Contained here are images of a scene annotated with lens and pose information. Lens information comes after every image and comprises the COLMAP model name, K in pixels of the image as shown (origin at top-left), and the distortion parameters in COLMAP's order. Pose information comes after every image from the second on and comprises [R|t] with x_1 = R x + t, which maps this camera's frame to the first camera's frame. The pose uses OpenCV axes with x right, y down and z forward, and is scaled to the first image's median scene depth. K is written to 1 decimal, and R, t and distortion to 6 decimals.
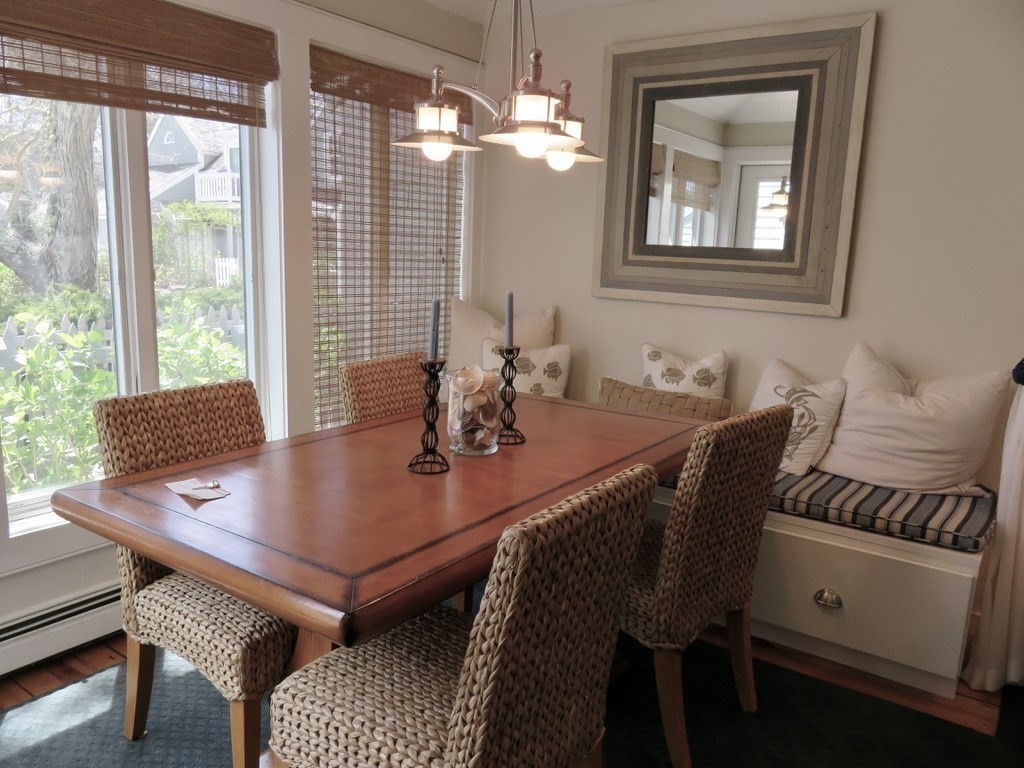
lens RADIAL K [[769.8, 0, 516.2], [0, 769.8, 385.5], [0, 0, 1]] dist [-0.009555, 0.000548]
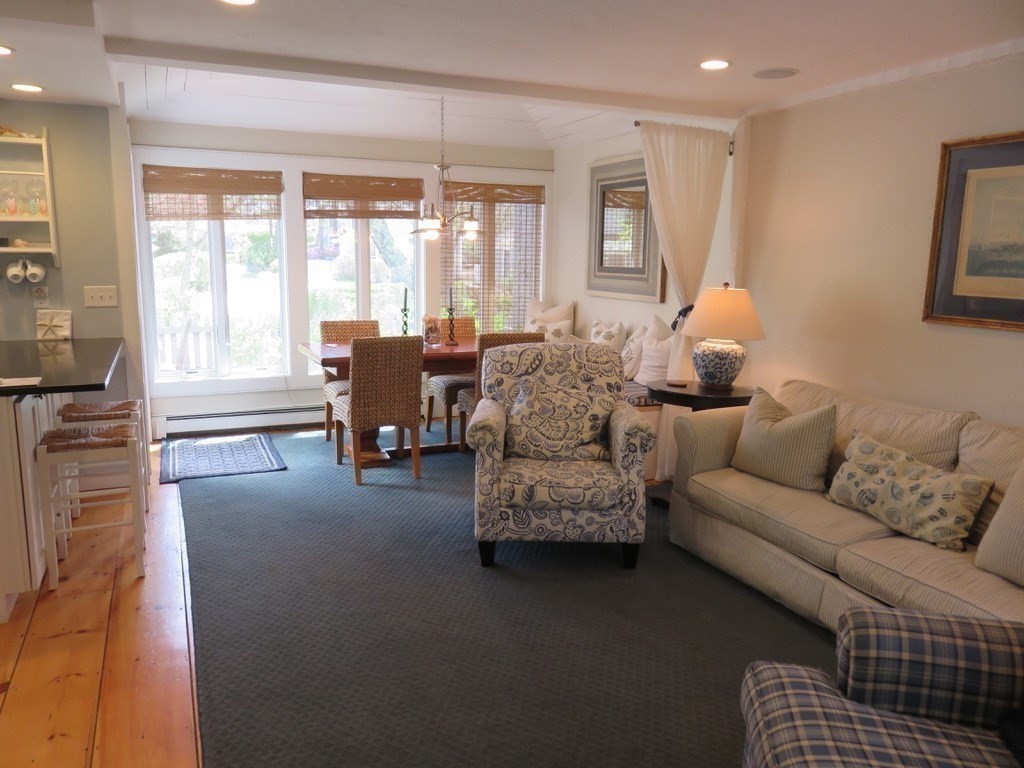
lens RADIAL K [[769.8, 0, 516.2], [0, 769.8, 385.5], [0, 0, 1]] dist [-0.009555, 0.000548]
pose [[0.863205, 0.057056, -0.501620, 1.239715], [-0.071762, 0.997371, -0.010046, 0.182384], [0.499728, 0.044669, 0.865030, -0.929518]]
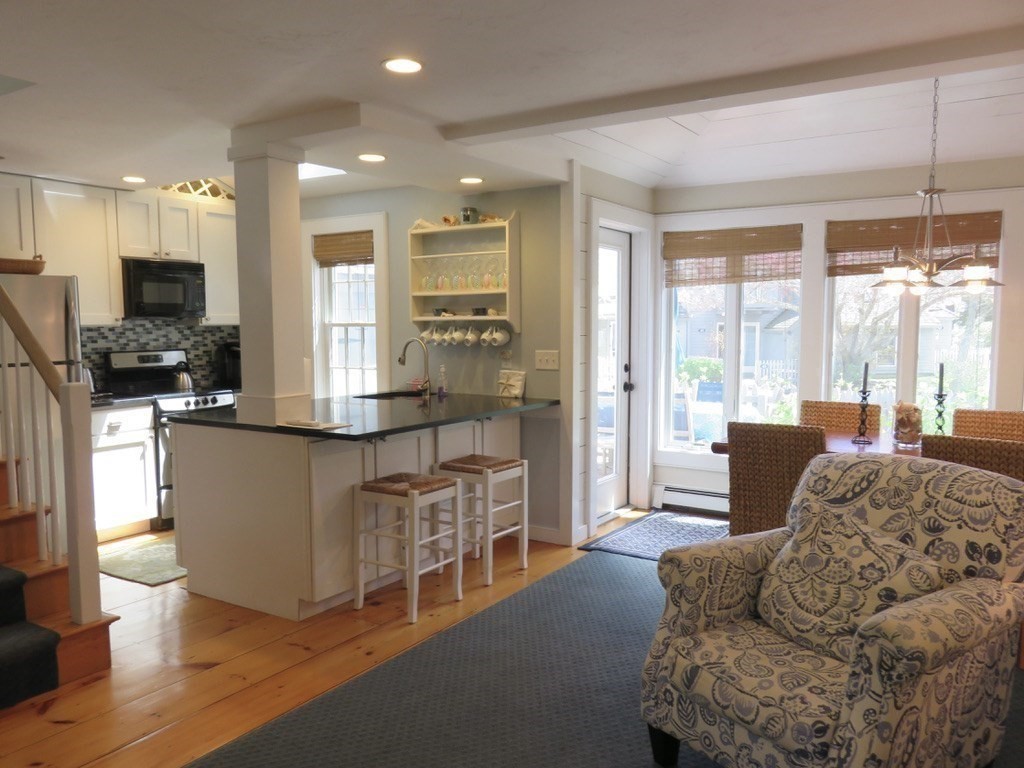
lens RADIAL K [[801.5, 0, 512.0], [0, 801.5, 384.0], [0, 0, 1]] dist [-0.005973, -0.000060]
pose [[0.034793, 0.041395, -0.998537, 1.482817], [-0.177712, 0.983475, 0.034578, 0.033650], [0.983467, 0.176249, 0.041575, -0.044543]]
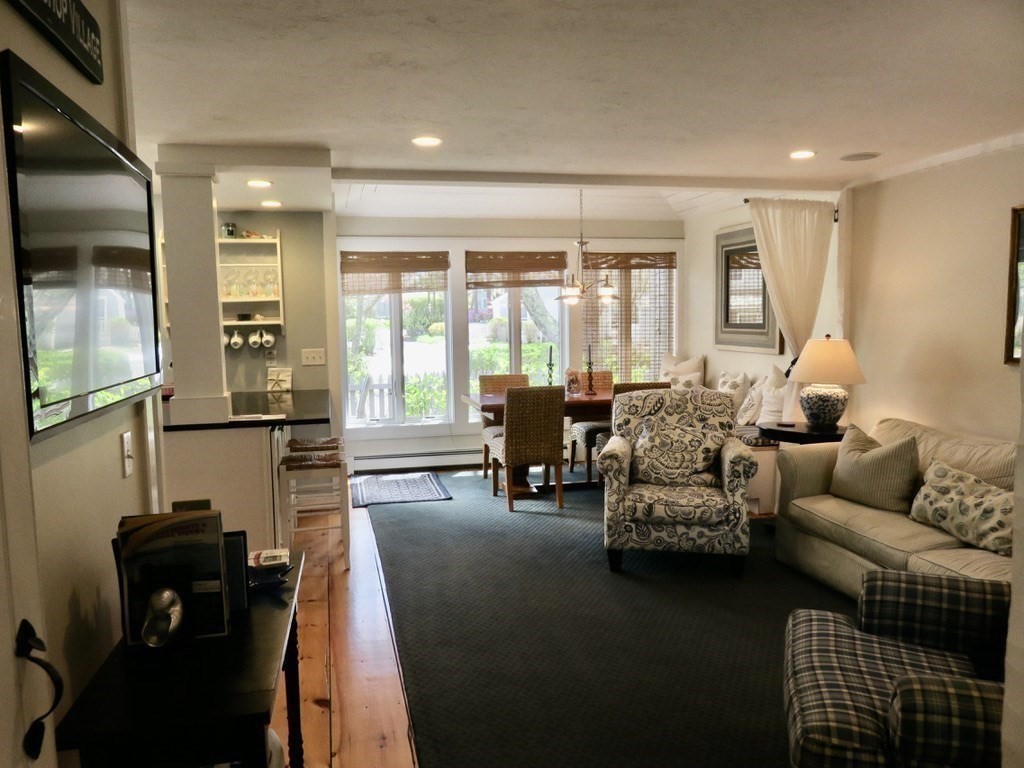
lens RADIAL K [[780.0, 0, 517.2], [0, 780.0, 385.1], [0, 0, 1]] dist [-0.011575, 0.004002]
pose [[0.750785, 0.007540, -0.660504, 1.478511], [-0.075168, 0.994415, -0.074091, 0.234868], [0.656256, 0.105275, 0.747158, -1.196569]]
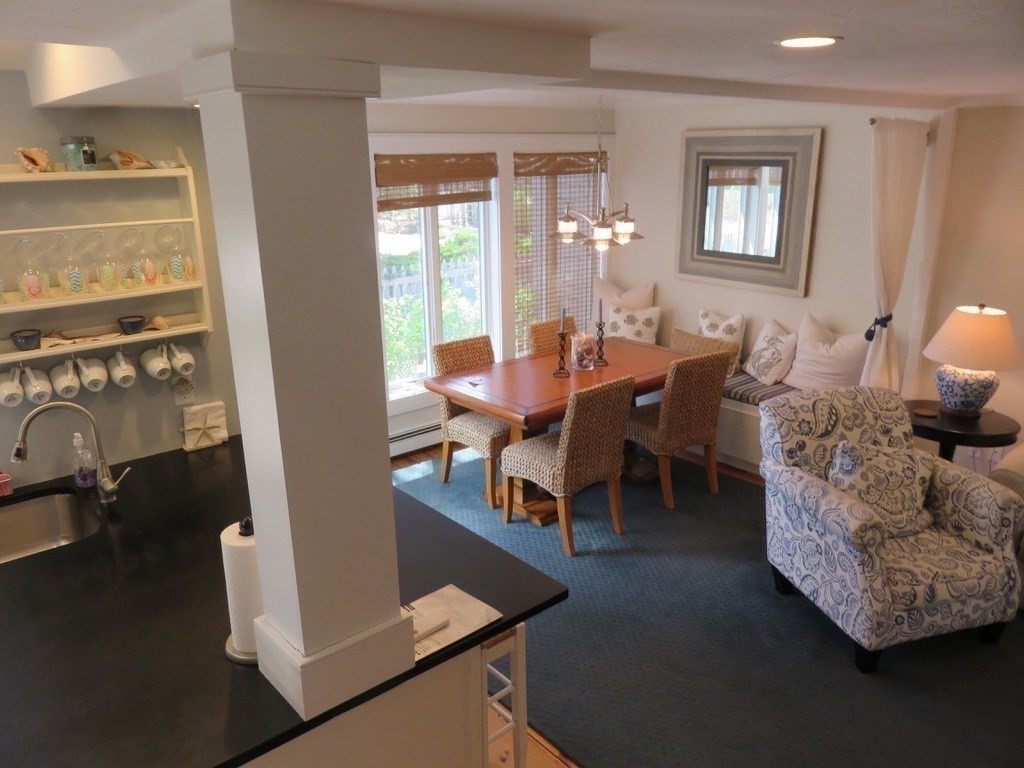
lens RADIAL K [[766.4, 0, 512.0], [0, 766.4, 384.0], [0, 0, 1]] dist [-0.018588, 0.007753]
pose [[0.966366, 0.028468, -0.255590, 0.263136], [0.000230, 0.993758, 0.111557, -0.100505], [0.257171, -0.107864, 0.960327, -1.015676]]
